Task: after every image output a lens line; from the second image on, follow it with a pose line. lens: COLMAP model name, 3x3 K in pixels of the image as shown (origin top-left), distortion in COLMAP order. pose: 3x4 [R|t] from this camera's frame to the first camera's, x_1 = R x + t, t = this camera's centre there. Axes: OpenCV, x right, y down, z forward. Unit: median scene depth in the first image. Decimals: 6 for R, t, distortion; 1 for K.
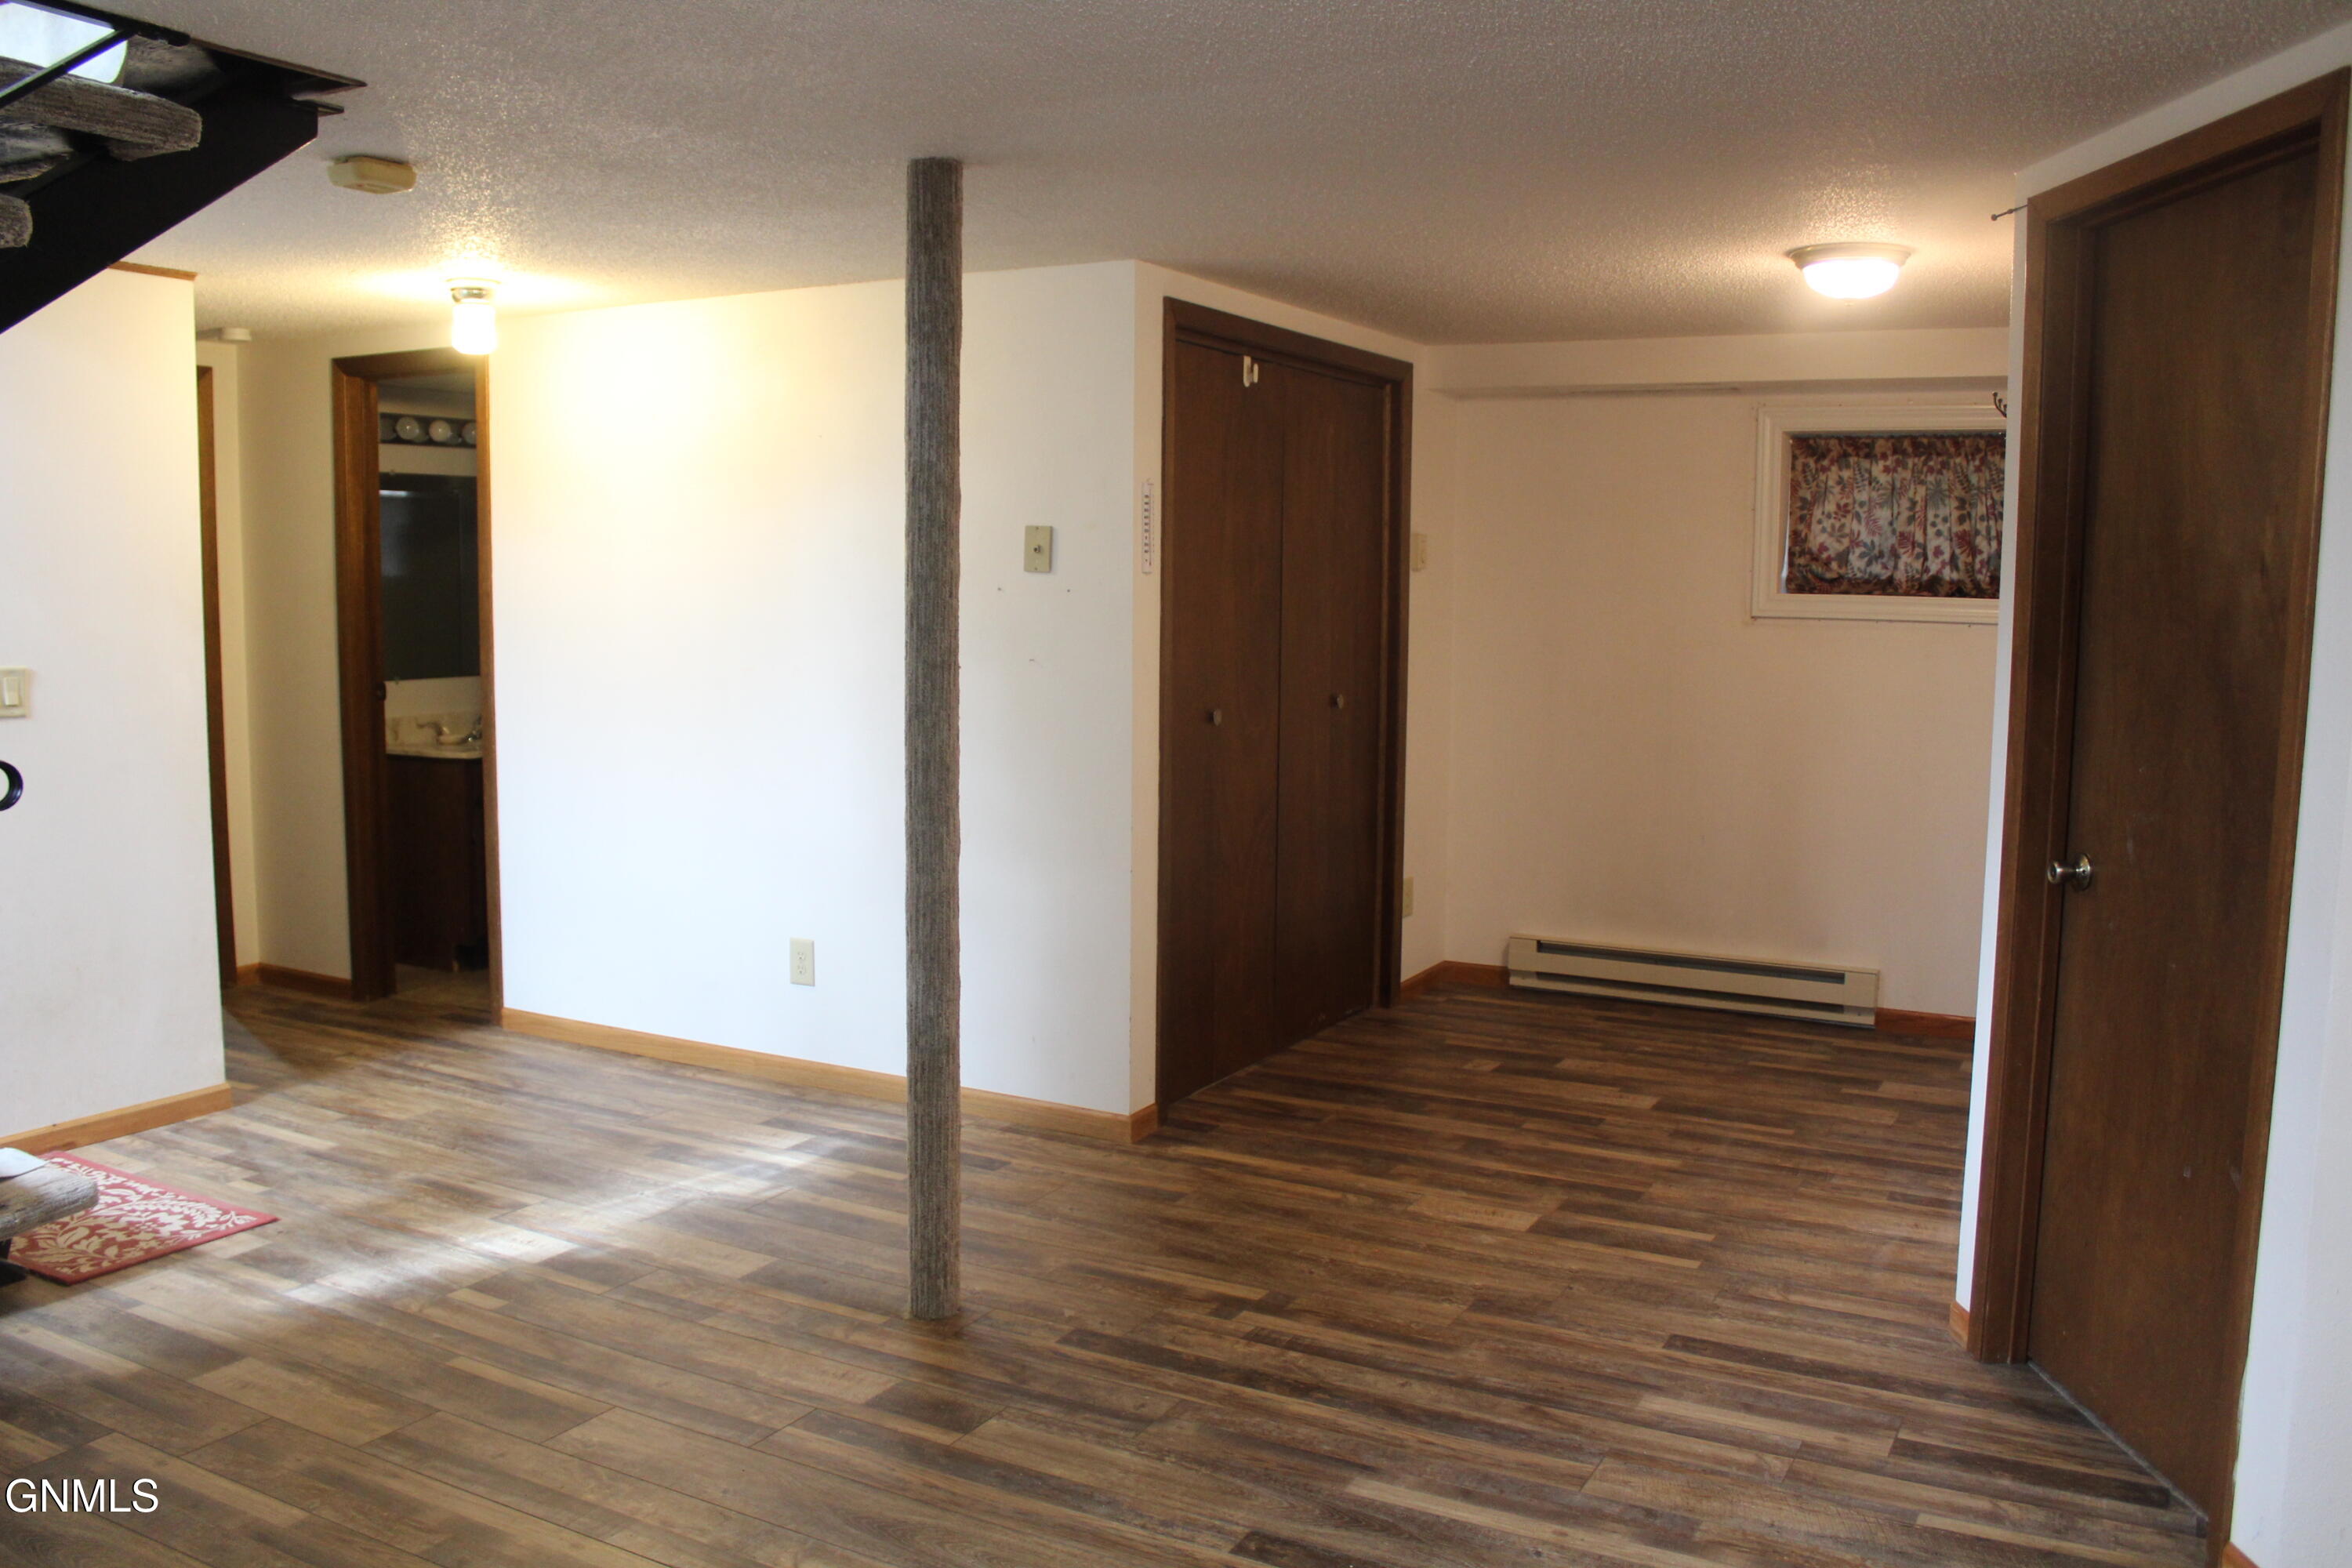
lens RADIAL K [[1942.8, 0, 1147.2], [0, 1942.8, 791.5], [0, 0, 1]] dist [-0.161067, 0.136124]
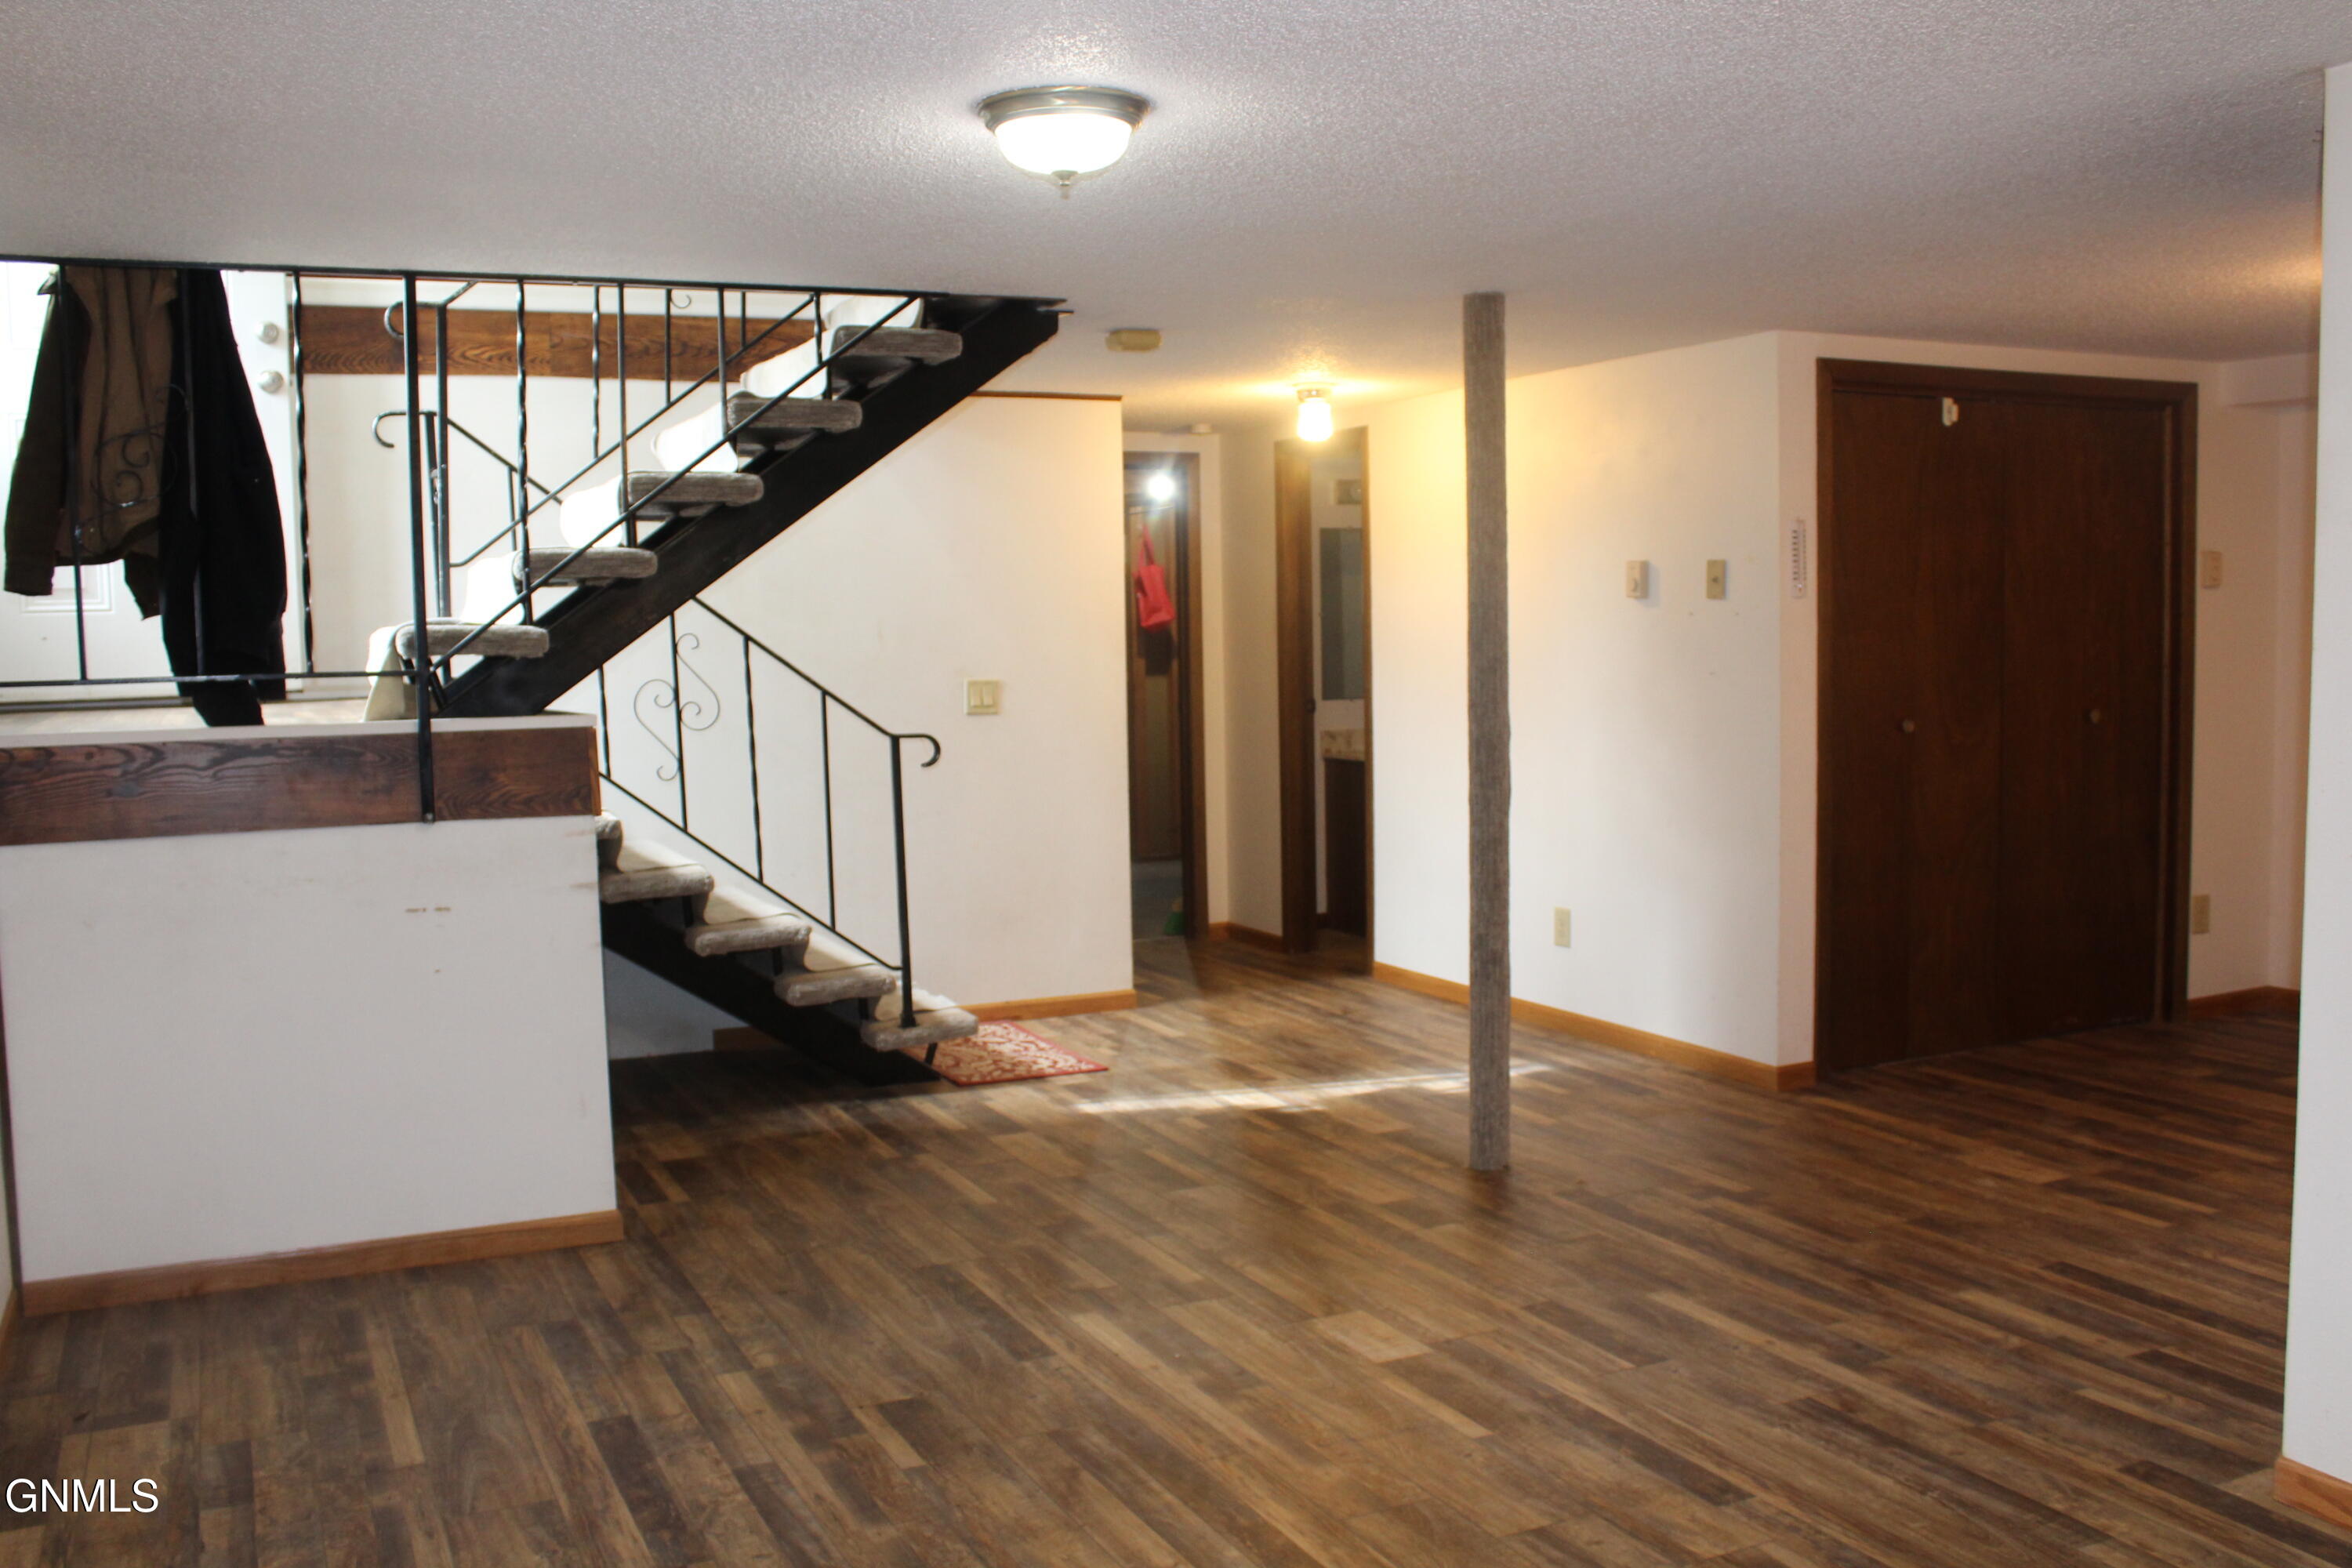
lens RADIAL K [[2053.7, 0, 1150.9], [0, 2053.7, 775.9], [0, 0, 1]] dist [-0.146913, 0.120649]
pose [[0.814172, 0.018551, -0.580327, 0.504341], [-0.037969, 0.999051, -0.021332, 0.044851], [0.579380, 0.039403, 0.814104, -0.268748]]
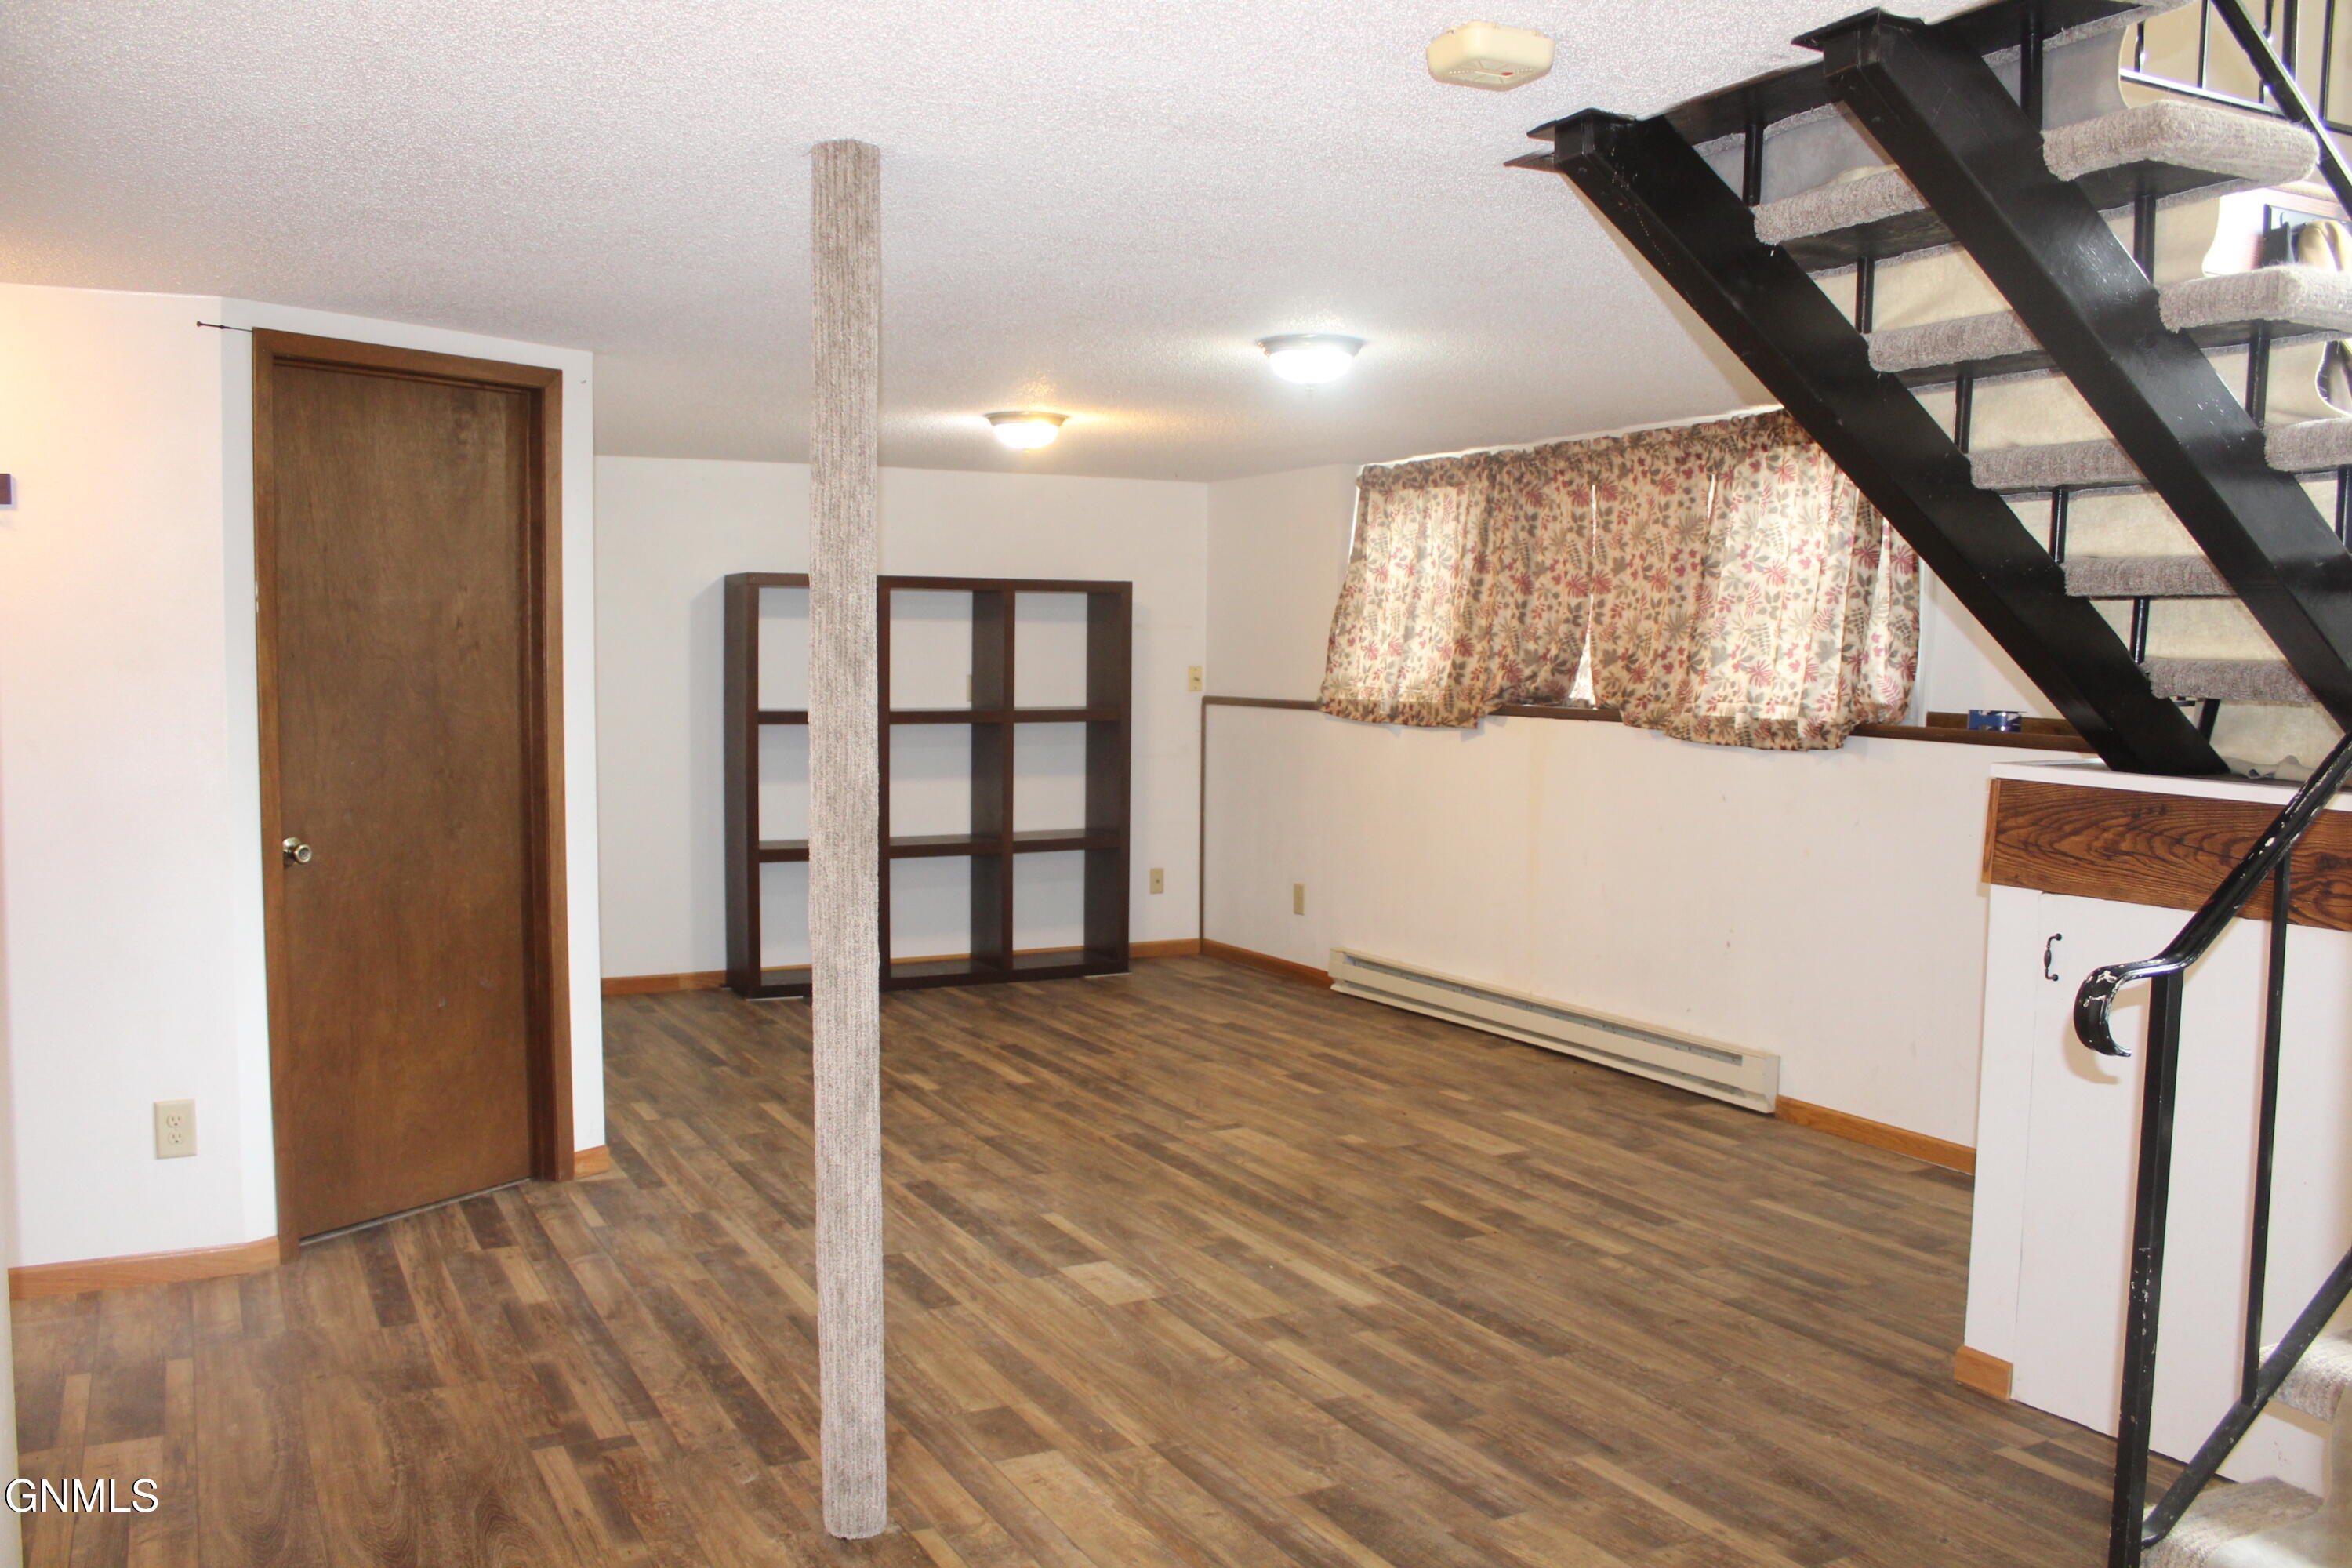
lens RADIAL K [[1942.8, 0, 1159.2], [0, 1942.8, 803.8], [0, 0, 1]] dist [-0.161067, 0.136124]
pose [[-0.840239, -0.057908, 0.539115, -0.649475], [0.049264, 0.982015, 0.182262, -0.180586], [-0.539974, 0.179703, -0.822274, 1.561546]]
